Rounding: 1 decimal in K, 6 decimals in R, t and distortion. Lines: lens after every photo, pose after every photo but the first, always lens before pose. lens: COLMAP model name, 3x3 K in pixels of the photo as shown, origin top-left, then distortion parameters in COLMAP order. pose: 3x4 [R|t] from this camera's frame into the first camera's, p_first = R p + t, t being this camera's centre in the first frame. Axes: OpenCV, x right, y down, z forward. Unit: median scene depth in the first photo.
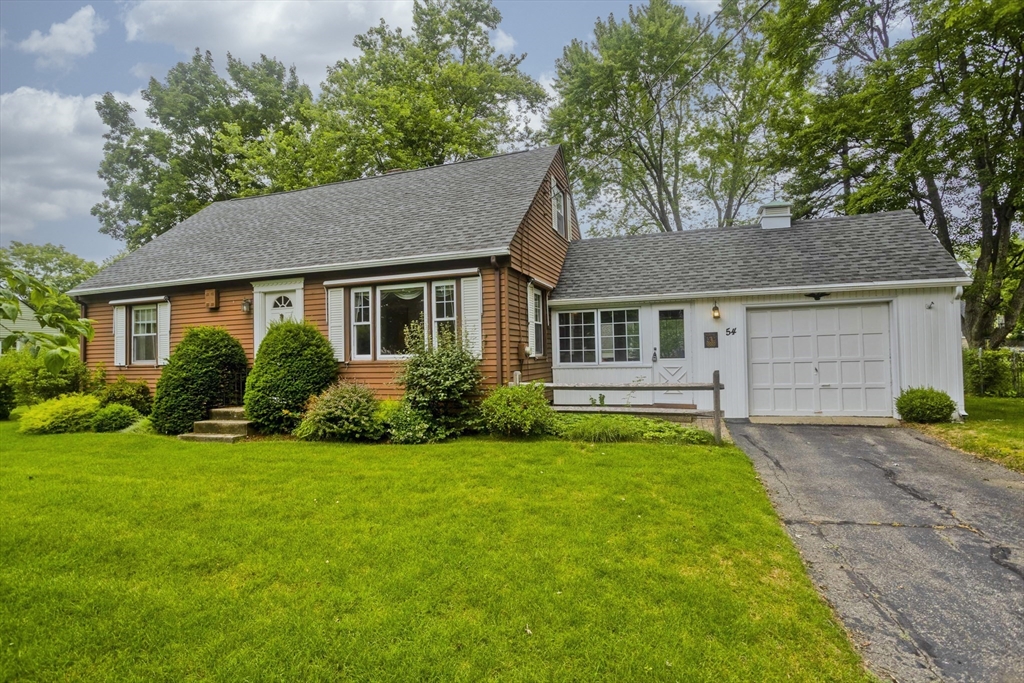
lens RADIAL K [[503.9, 0, 512.5], [0, 503.9, 336.8], [0, 0, 1]] dist [-0.044694, 0.036721]
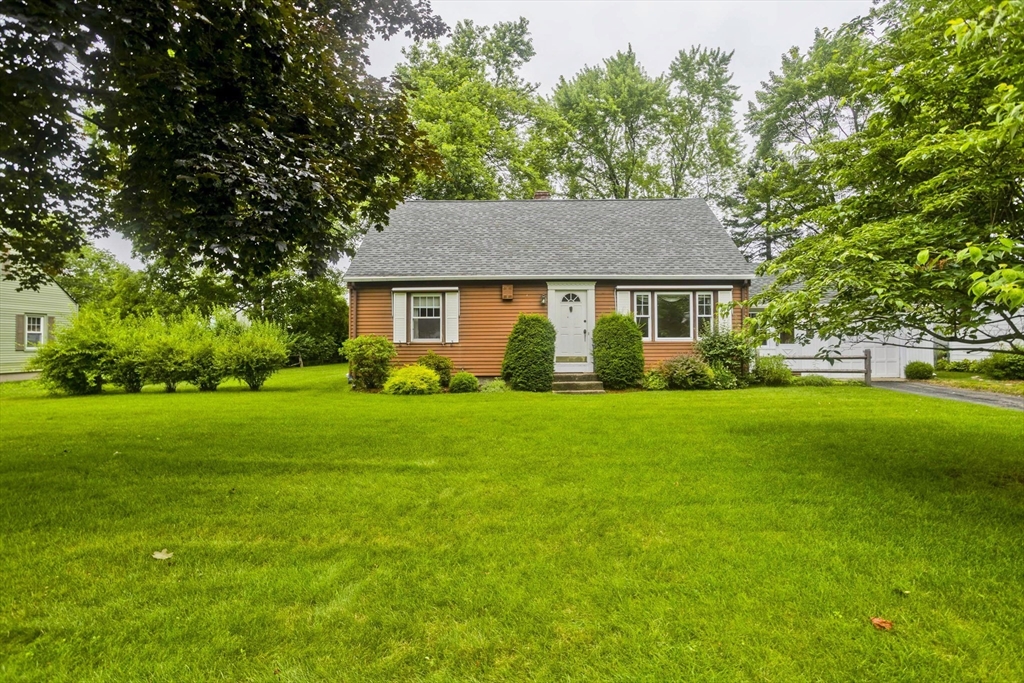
lens RADIAL K [[503.9, 0, 512.5], [0, 503.9, 336.8], [0, 0, 1]] dist [-0.044694, 0.036721]
pose [[0.949094, 0.022645, 0.314177, -1.081754], [-0.028384, 0.999503, 0.013701, 0.023728], [-0.313711, -0.021921, 0.949266, -0.278259]]
